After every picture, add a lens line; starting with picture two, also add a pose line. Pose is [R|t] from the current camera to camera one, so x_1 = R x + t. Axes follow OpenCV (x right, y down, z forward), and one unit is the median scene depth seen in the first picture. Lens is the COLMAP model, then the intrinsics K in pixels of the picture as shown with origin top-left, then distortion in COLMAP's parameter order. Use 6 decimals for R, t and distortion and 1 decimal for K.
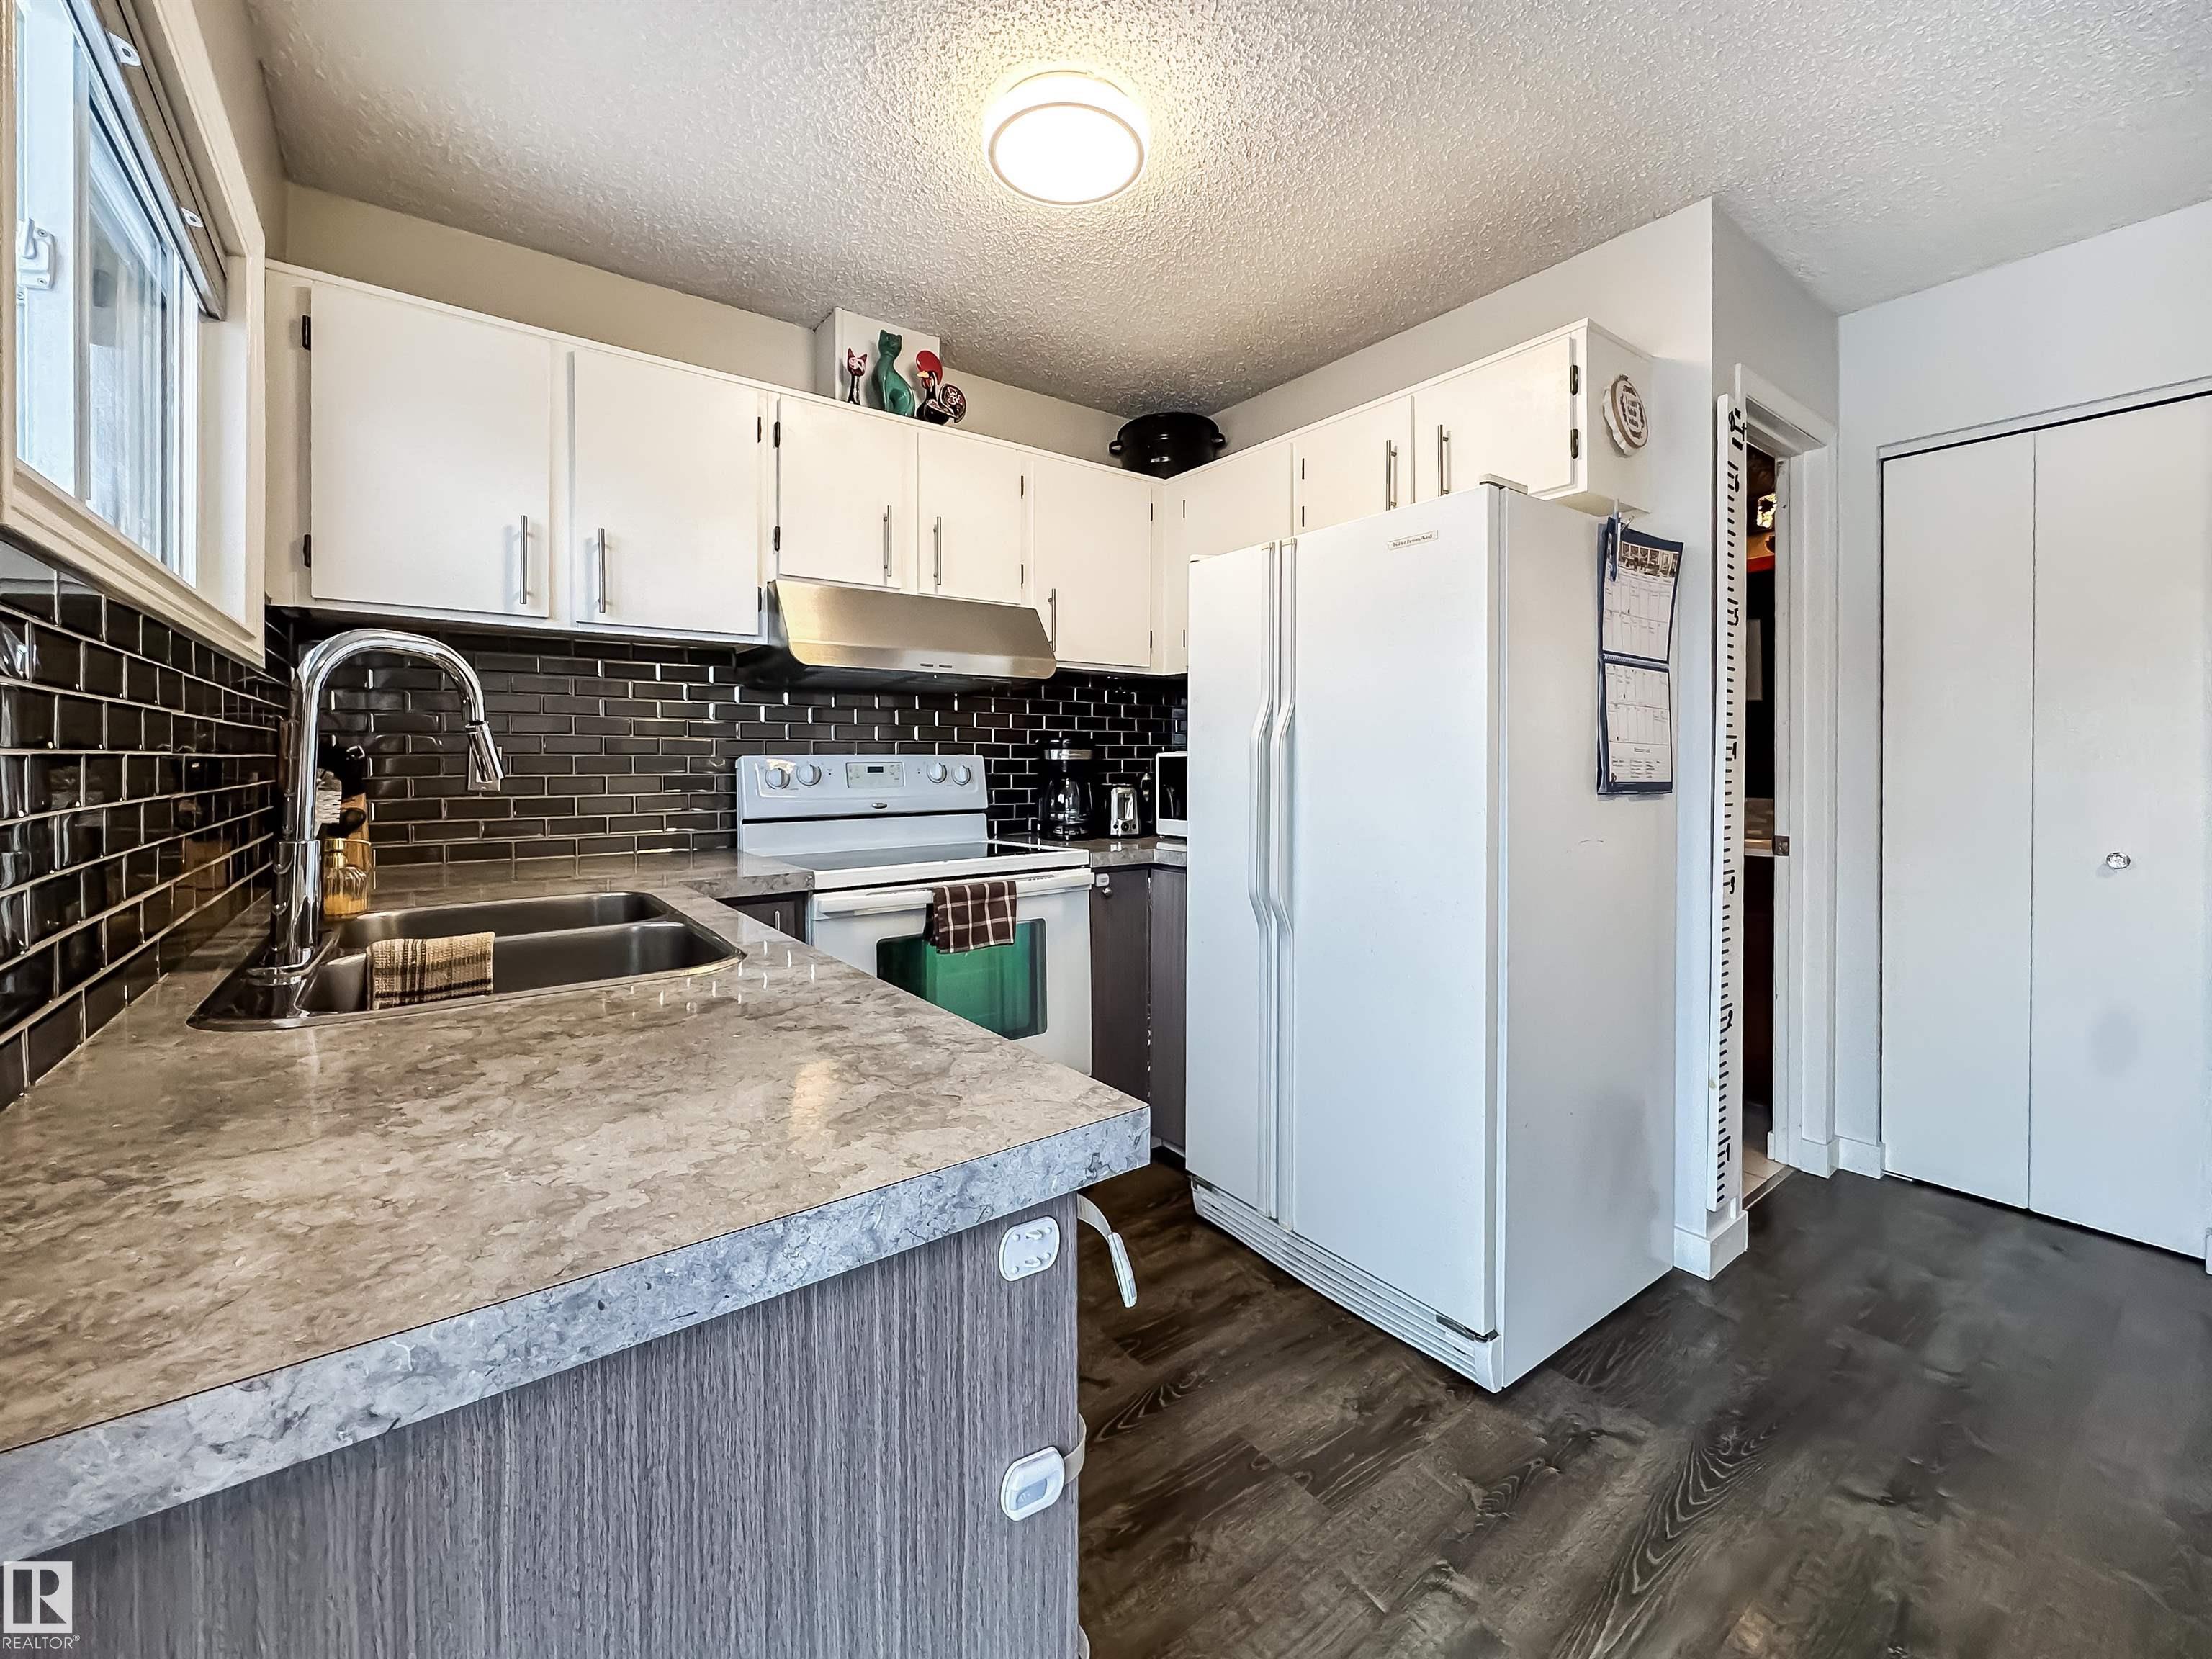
lens RADIAL K [[891.1, 0, 1106.4], [0, 891.1, 777.1], [0, 0, 1]] dist [-0.002097, 0.000578]
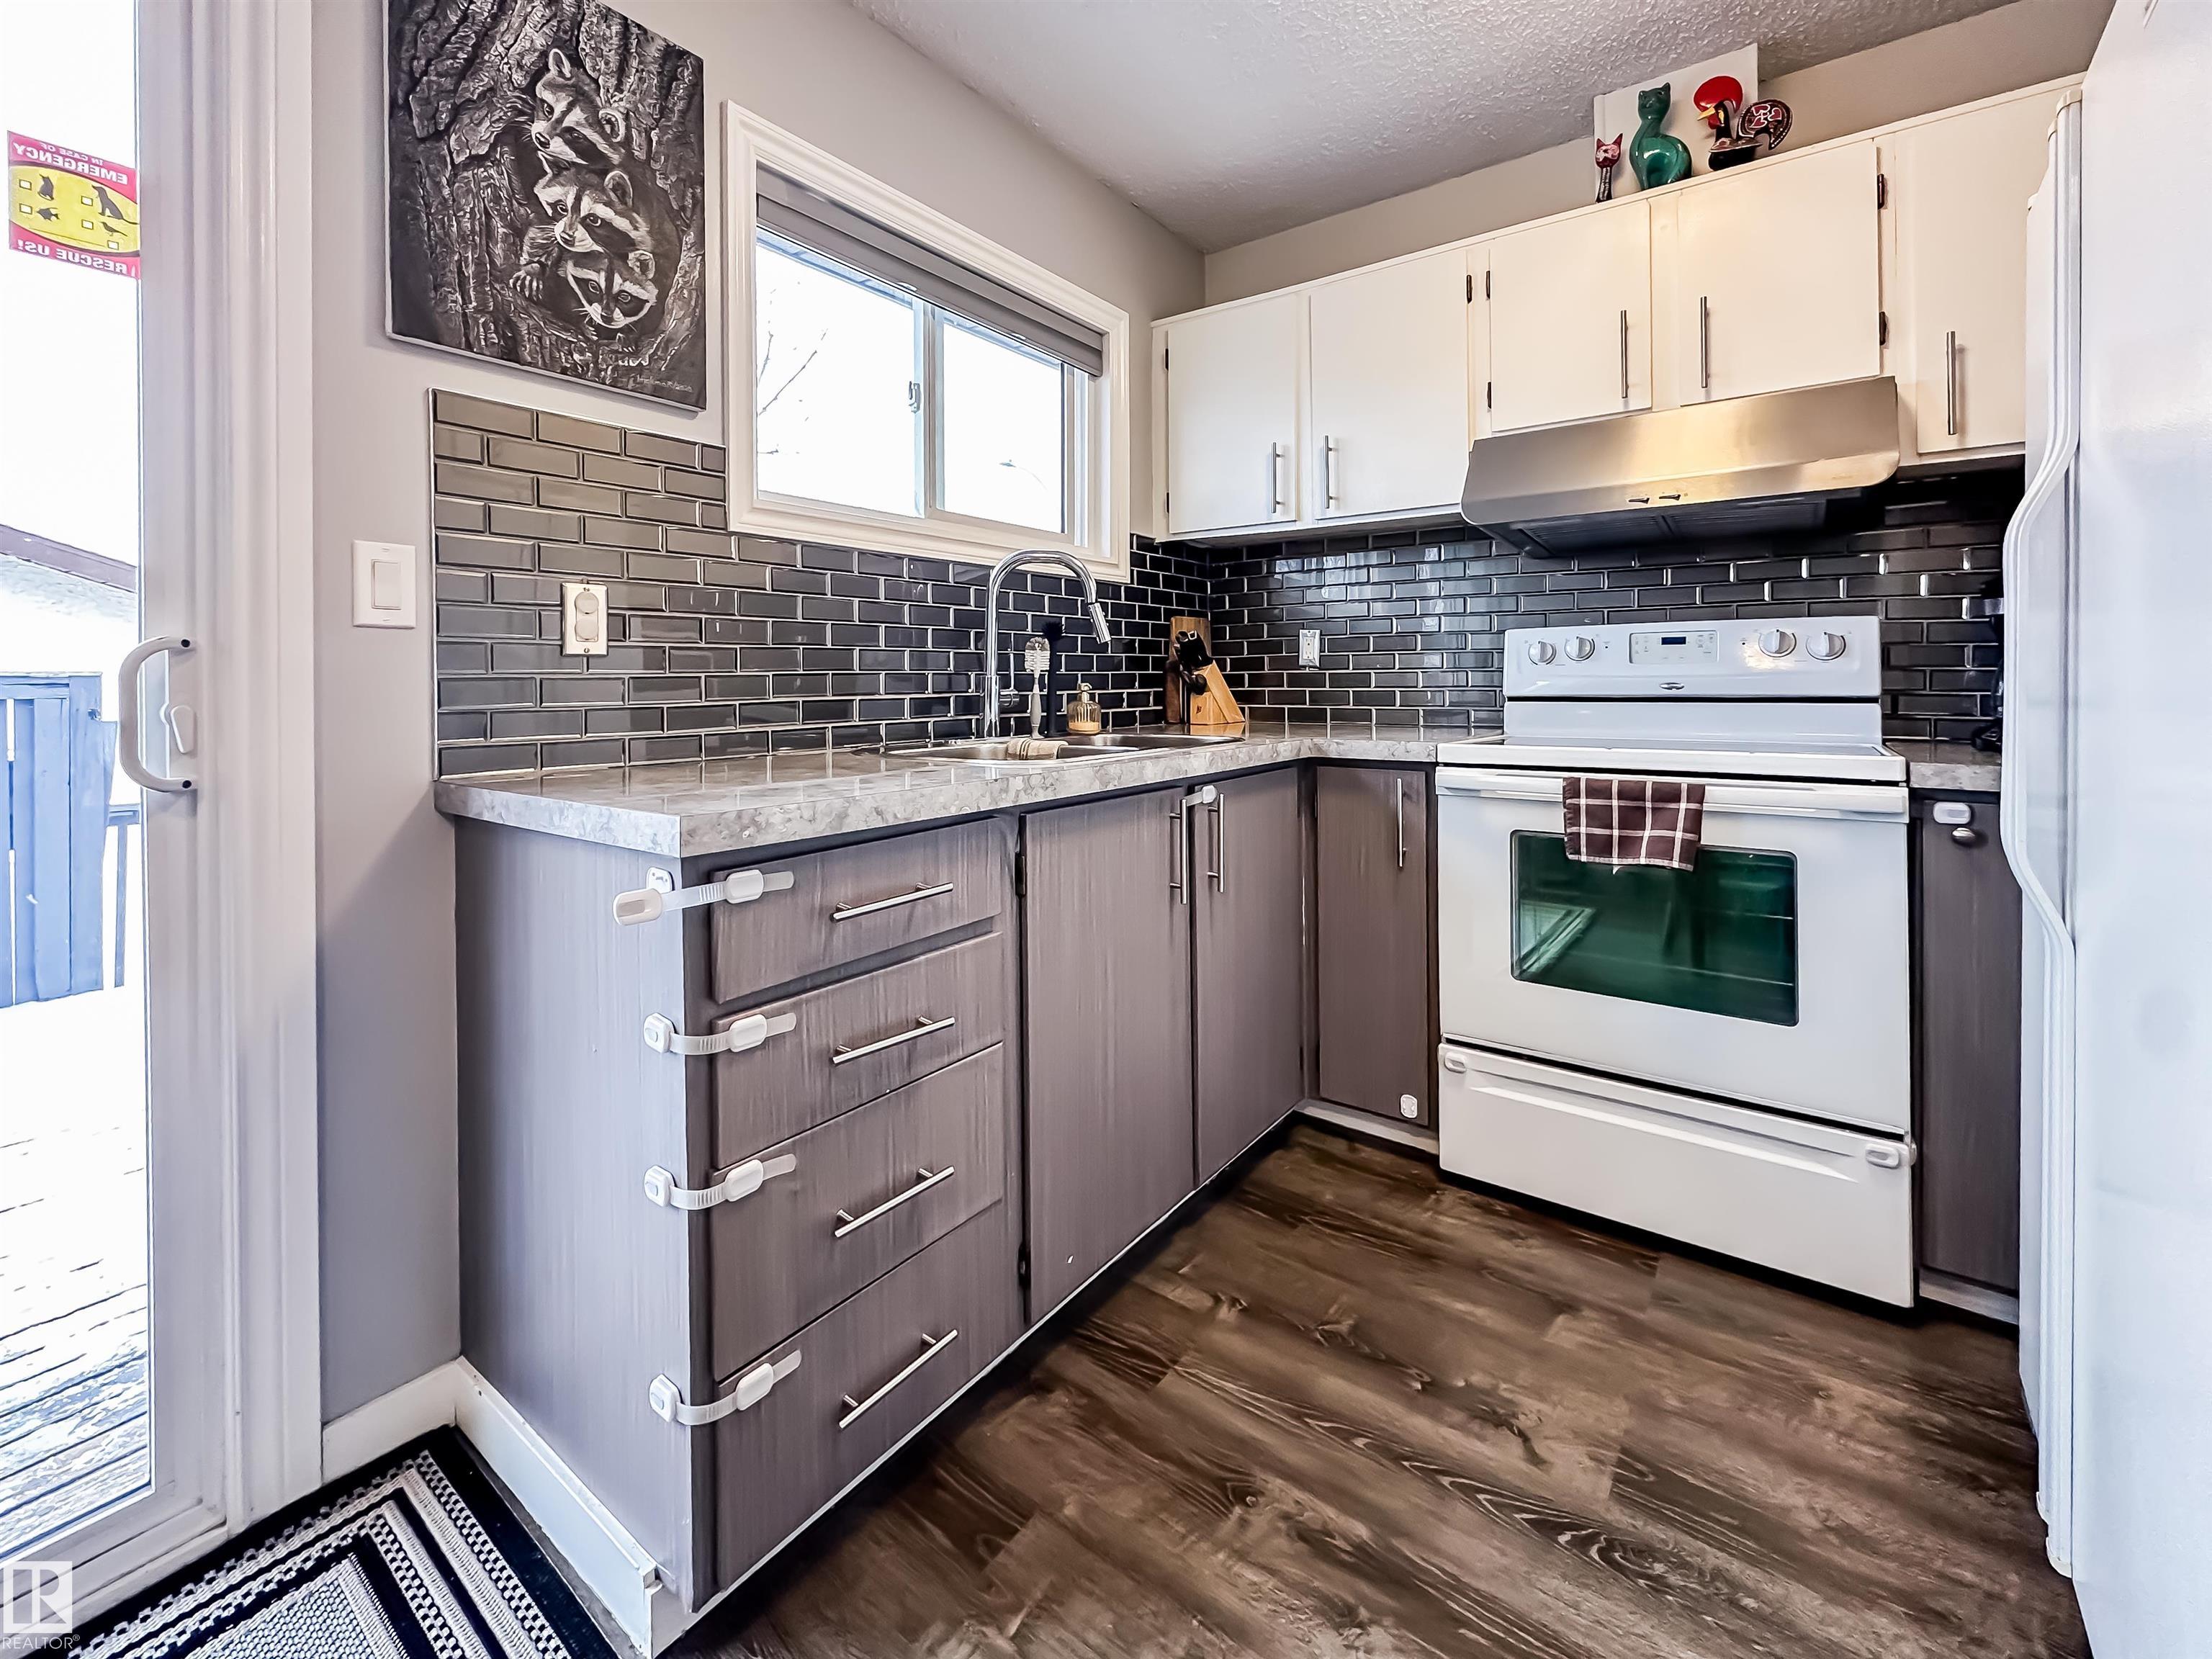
lens RADIAL K [[939.3, 0, 1111.5], [0, 939.3, 683.7], [0, 0, 1]] dist [-0.002649, 0.000696]
pose [[0.295497, 0.002184, -0.955341, 0.537596], [-0.010917, 0.999940, -0.001091, 0.049764], [0.955281, 0.010752, 0.295503, 0.382695]]
